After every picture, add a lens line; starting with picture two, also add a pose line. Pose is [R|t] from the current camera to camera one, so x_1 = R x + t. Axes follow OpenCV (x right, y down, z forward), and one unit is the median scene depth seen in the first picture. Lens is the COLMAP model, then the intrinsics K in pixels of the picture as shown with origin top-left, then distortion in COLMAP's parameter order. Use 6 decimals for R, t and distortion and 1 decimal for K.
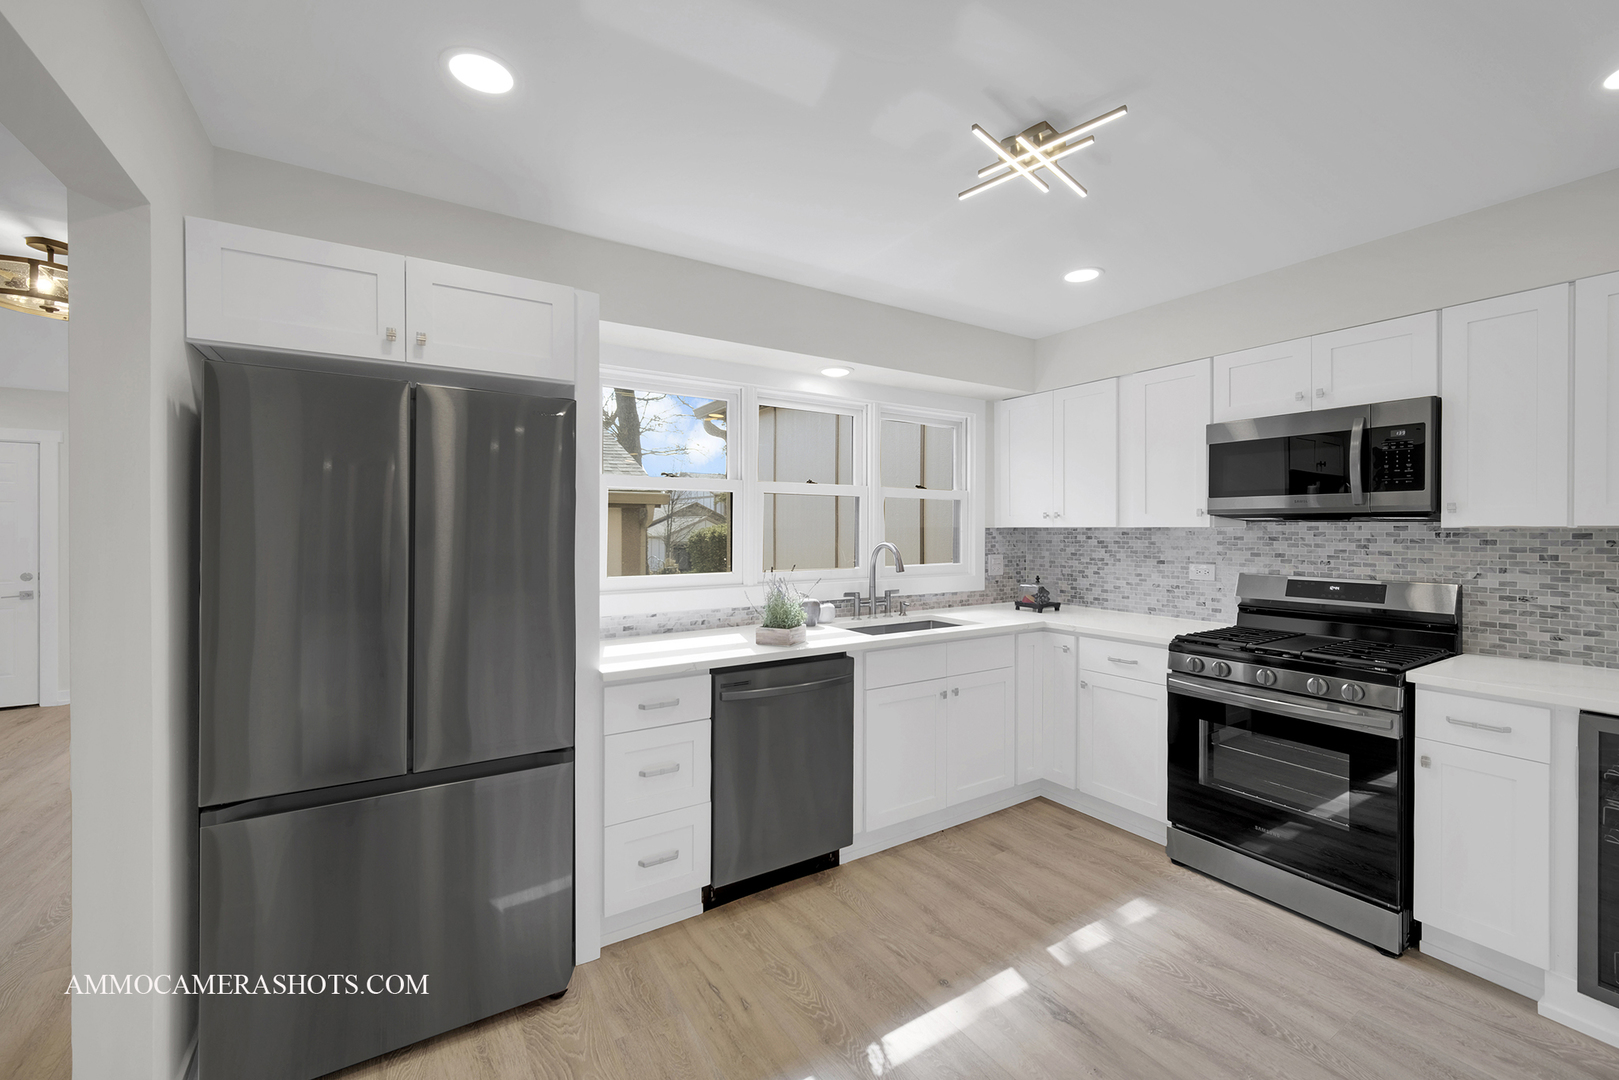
lens RADIAL K [[652.4, 0, 806.0], [0, 652.4, 531.8], [0, 0, 1]] dist [0.000186, 0.000083]
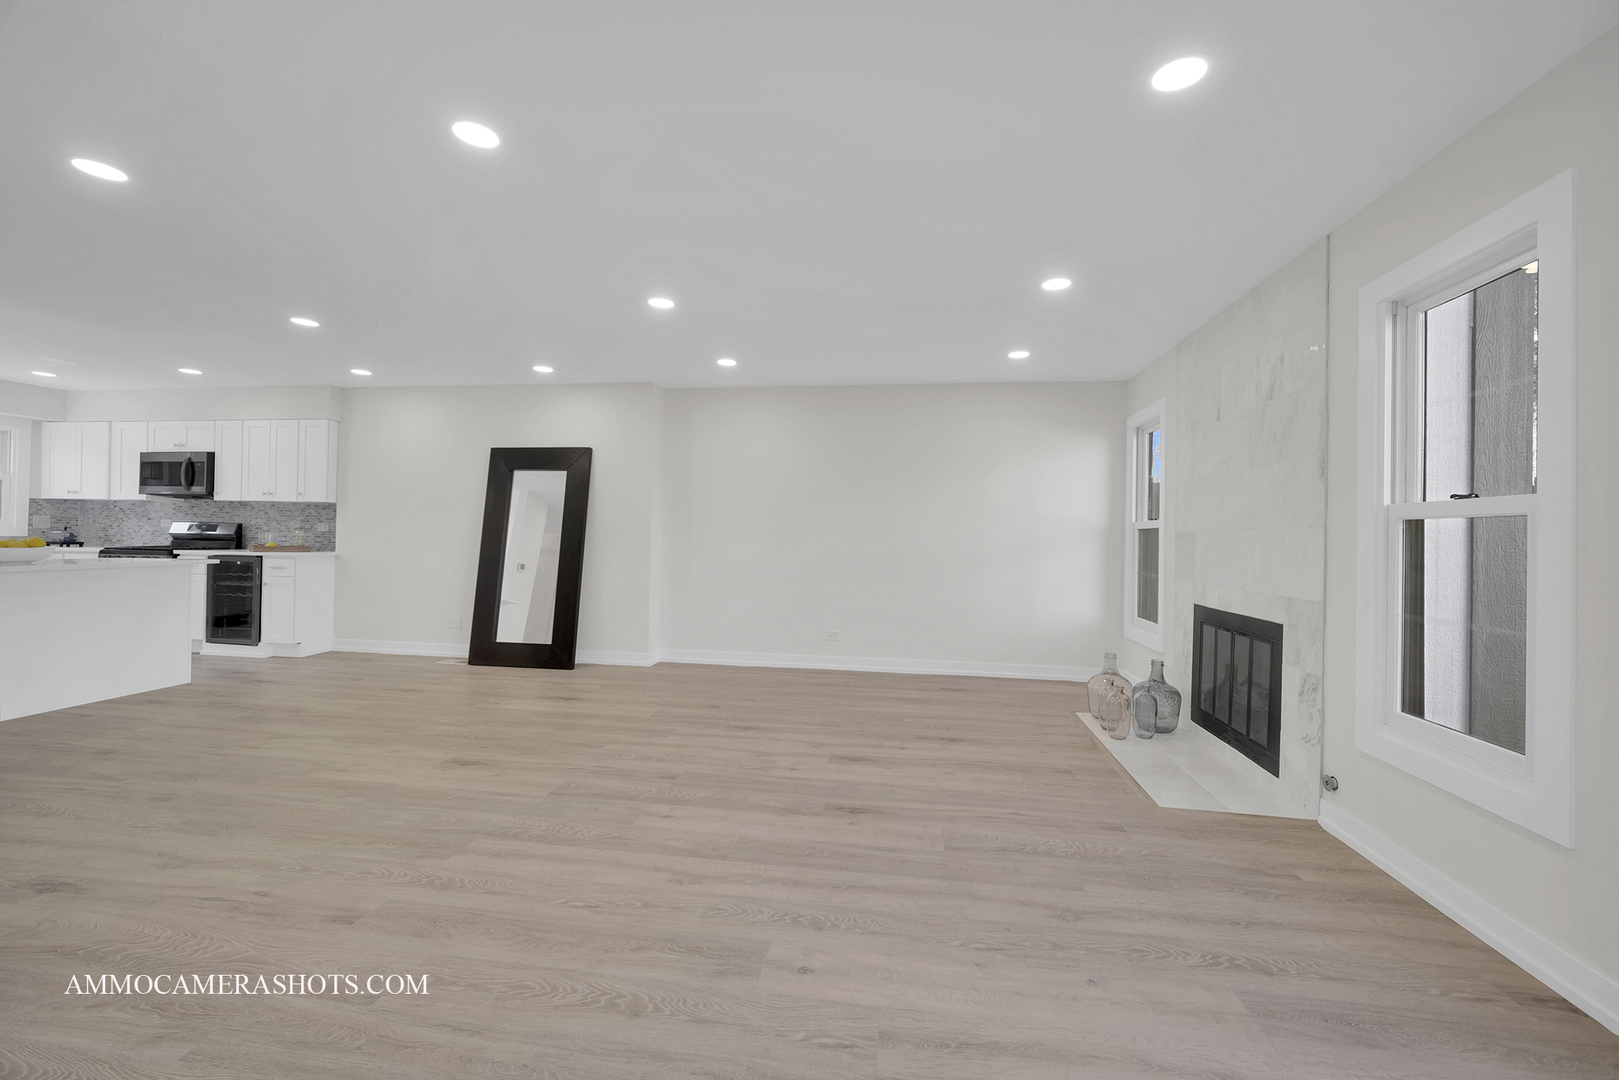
lens RADIAL K [[638.9, 0, 825.4], [0, 638.9, 530.8], [0, 0, 1]] dist [0.000718, 0.000387]
pose [[0.650314, 0.014643, 0.759524, 0.503272], [-0.011447, 0.999890, -0.009476, 0.095719], [-0.759579, -0.002532, 0.650410, -2.208378]]
